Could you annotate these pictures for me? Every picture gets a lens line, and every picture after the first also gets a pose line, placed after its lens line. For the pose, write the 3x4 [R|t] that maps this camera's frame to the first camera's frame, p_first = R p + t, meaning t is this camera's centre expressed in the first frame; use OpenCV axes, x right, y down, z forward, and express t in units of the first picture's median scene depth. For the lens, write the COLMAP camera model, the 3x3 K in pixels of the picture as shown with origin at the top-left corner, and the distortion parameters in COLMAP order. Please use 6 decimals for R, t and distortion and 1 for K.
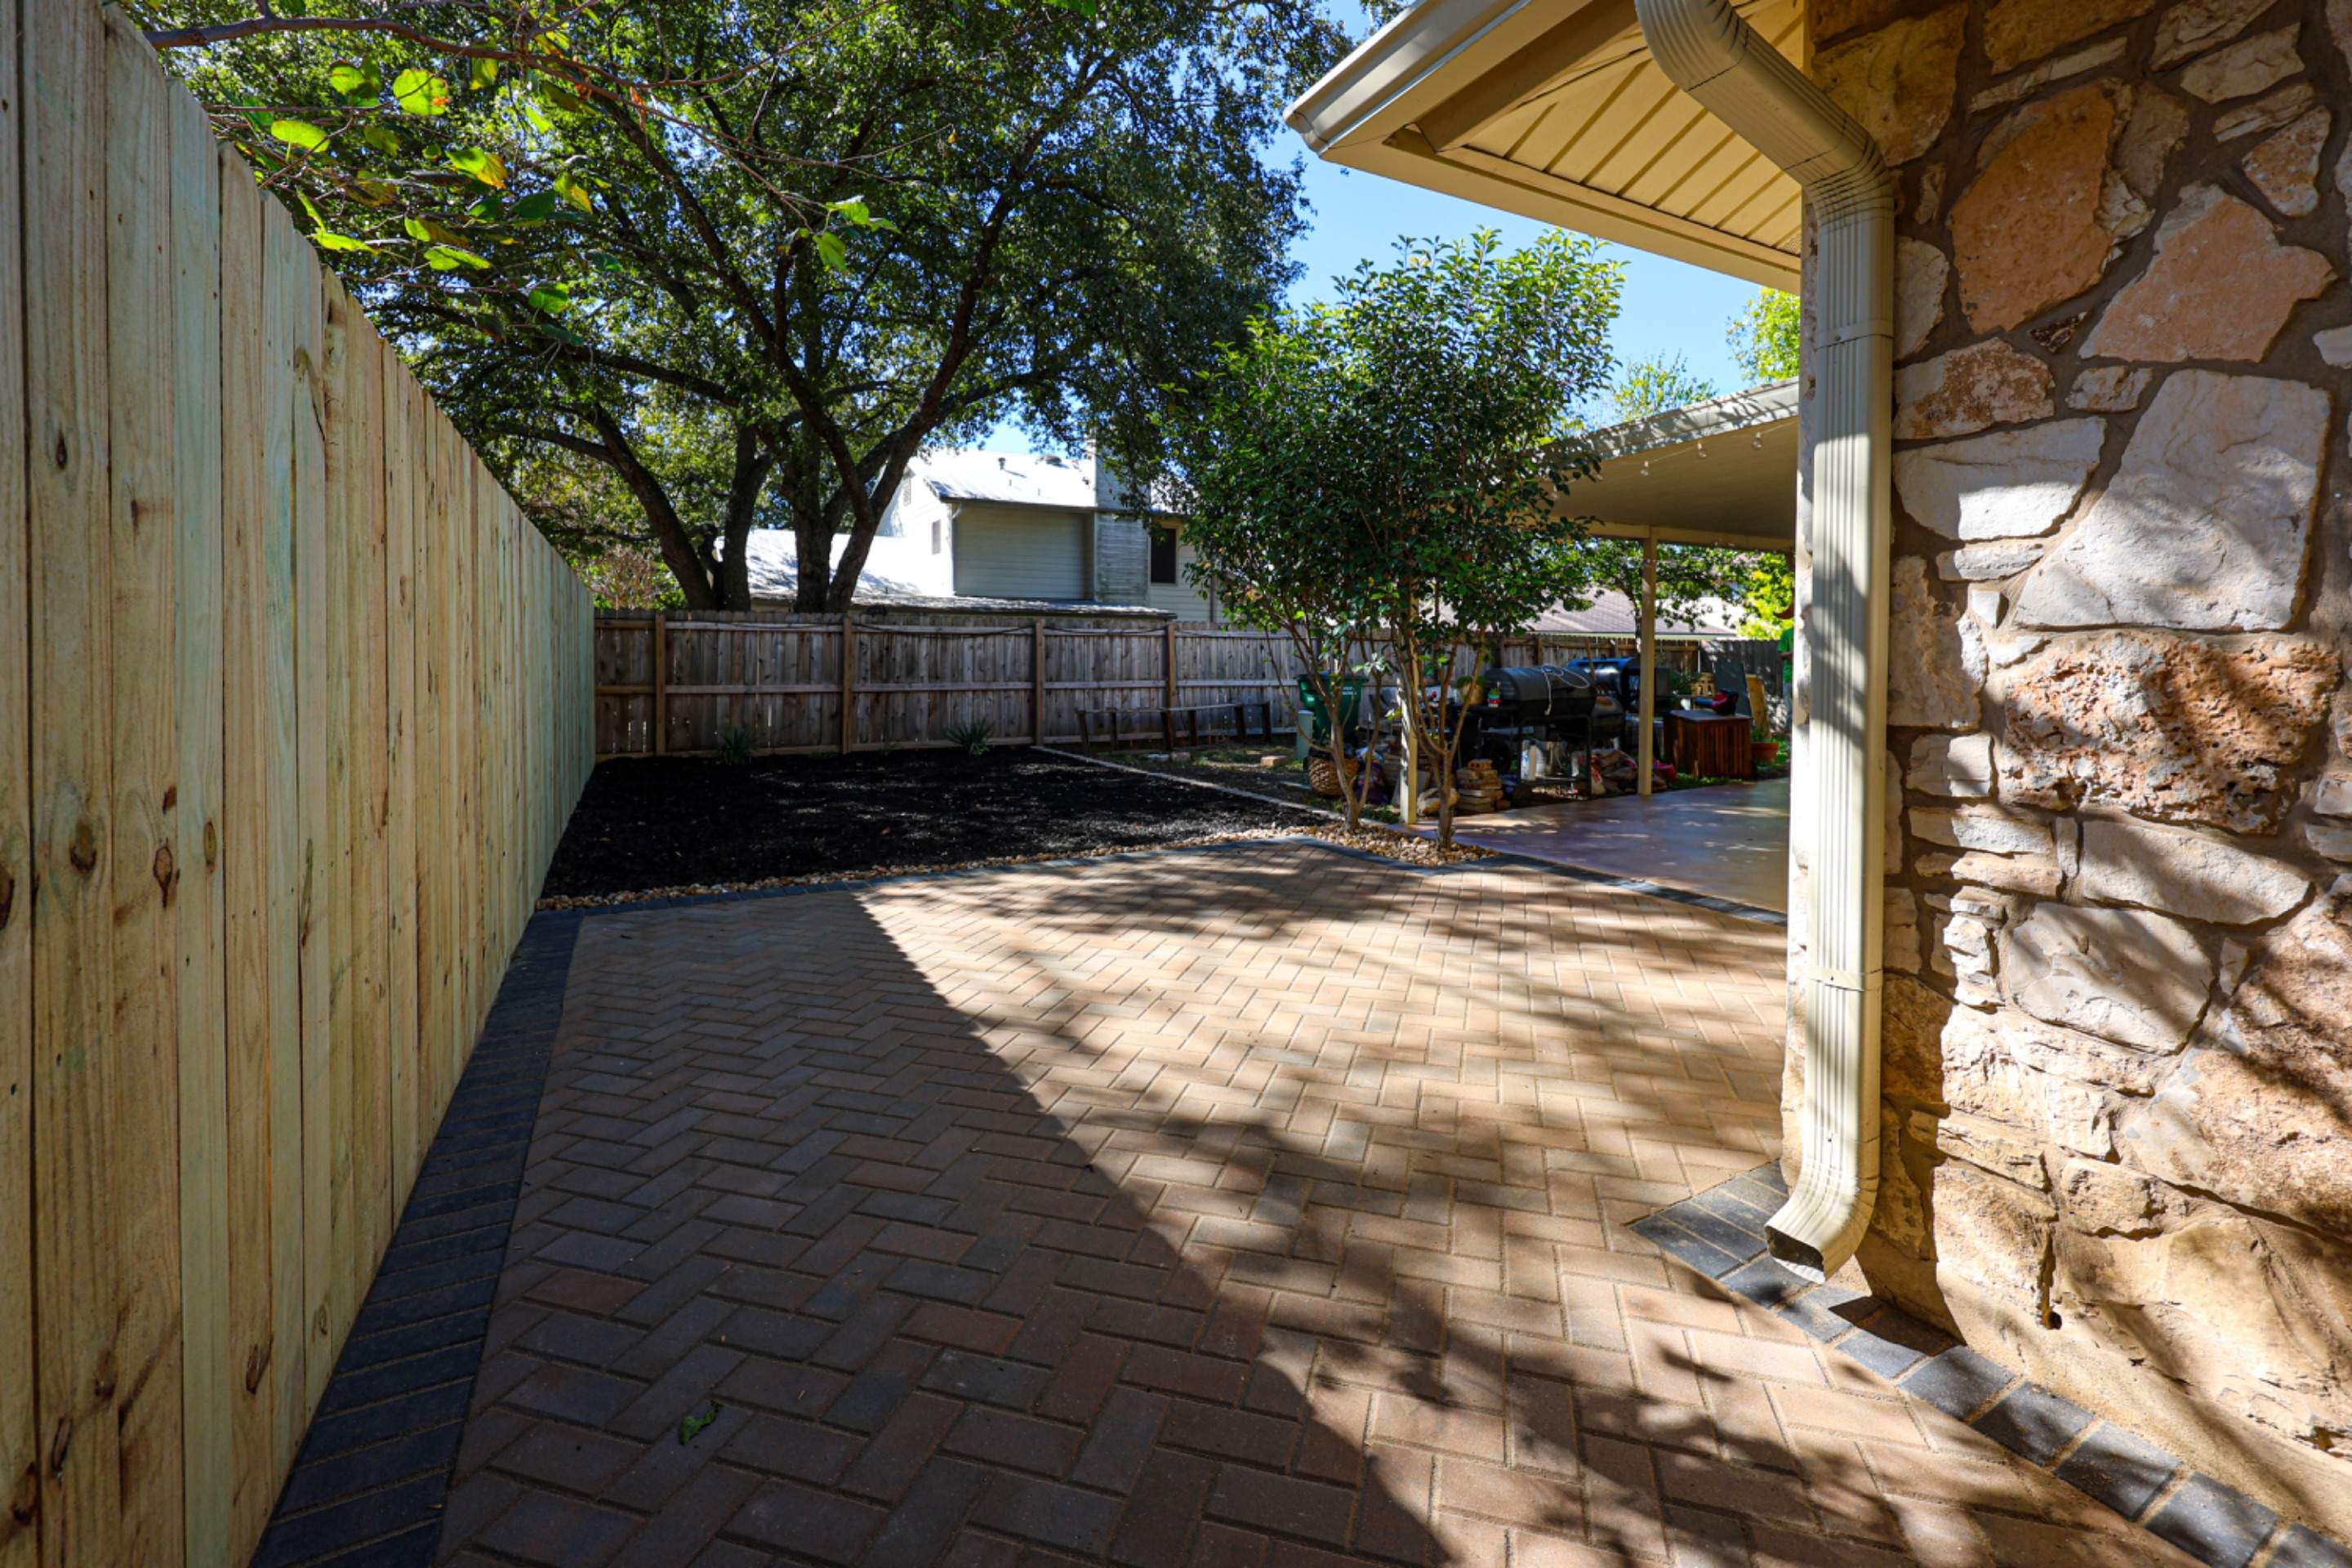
lens RADIAL K [[924.4, 0, 1141.4], [0, 924.4, 670.9], [0, 0, 1]] dist [0.001501, -0.000598]
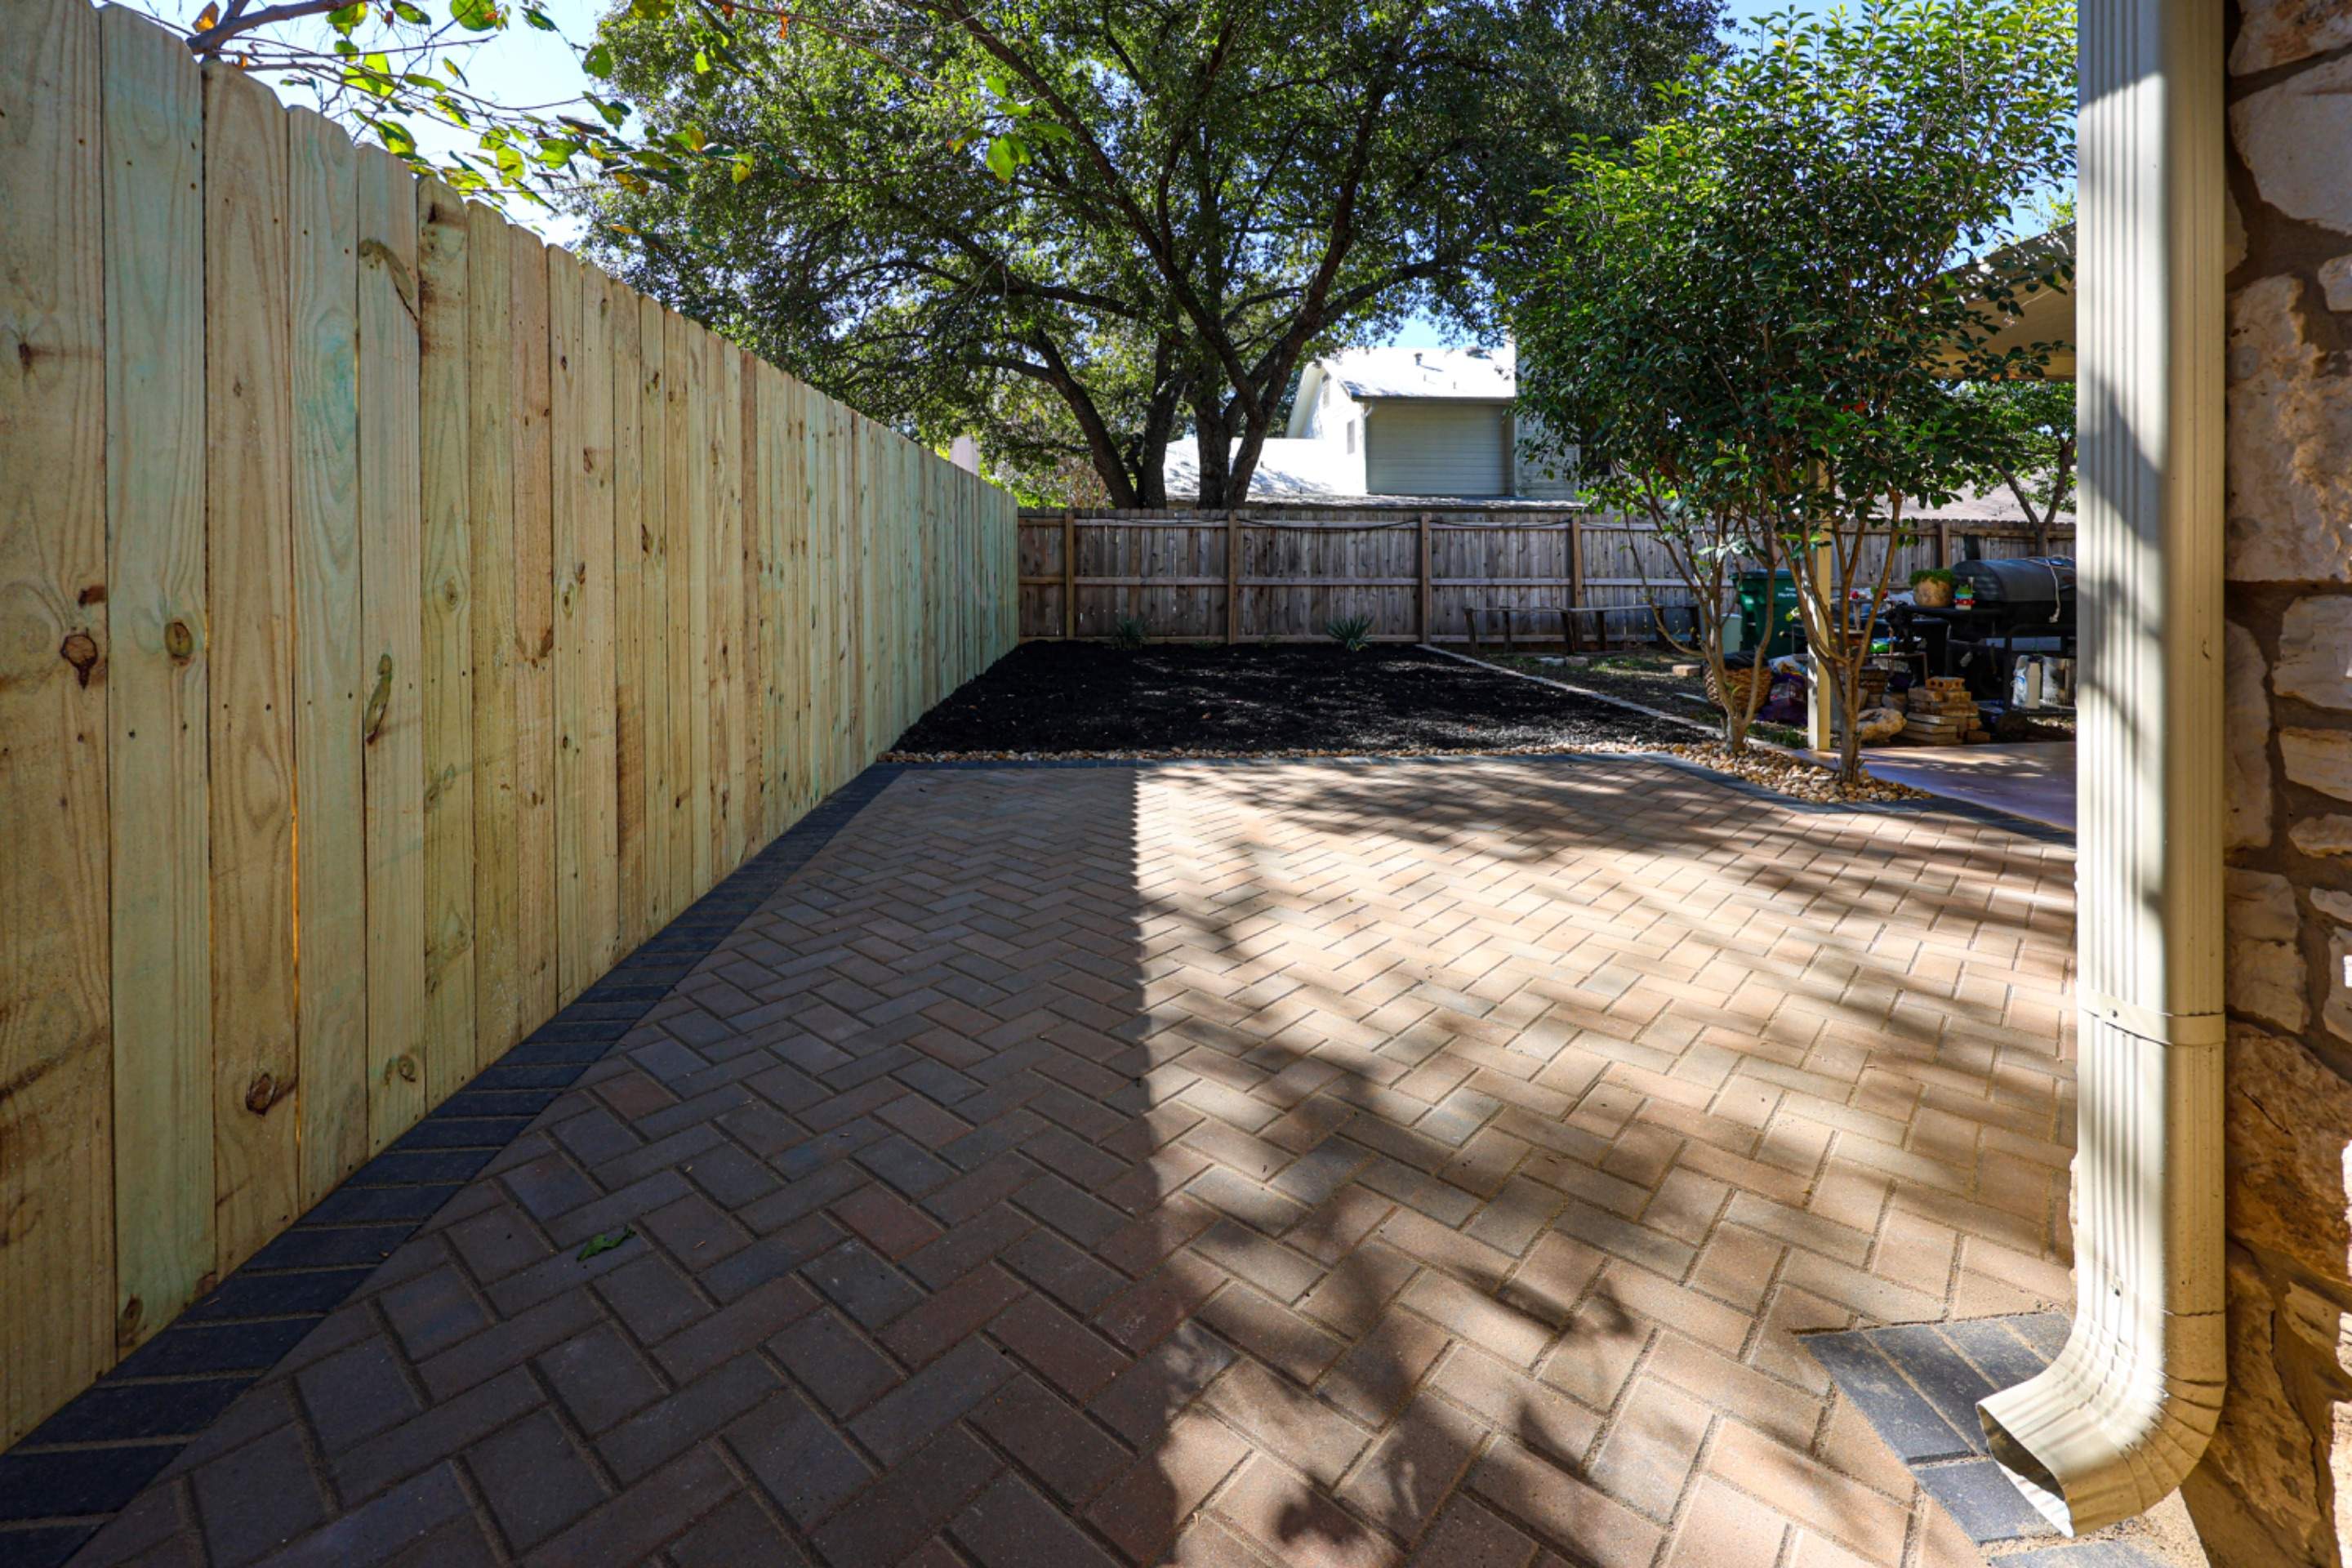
lens RADIAL K [[924.4, 0, 1225.6], [0, 924.4, 559.0], [0, 0, 1]] dist [0.001501, -0.000598]
pose [[0.929113, 0.001232, -0.369793, 0.106730], [-0.006597, 0.999891, -0.013245, 0.013556], [0.369736, 0.014745, 0.929020, 0.059149]]
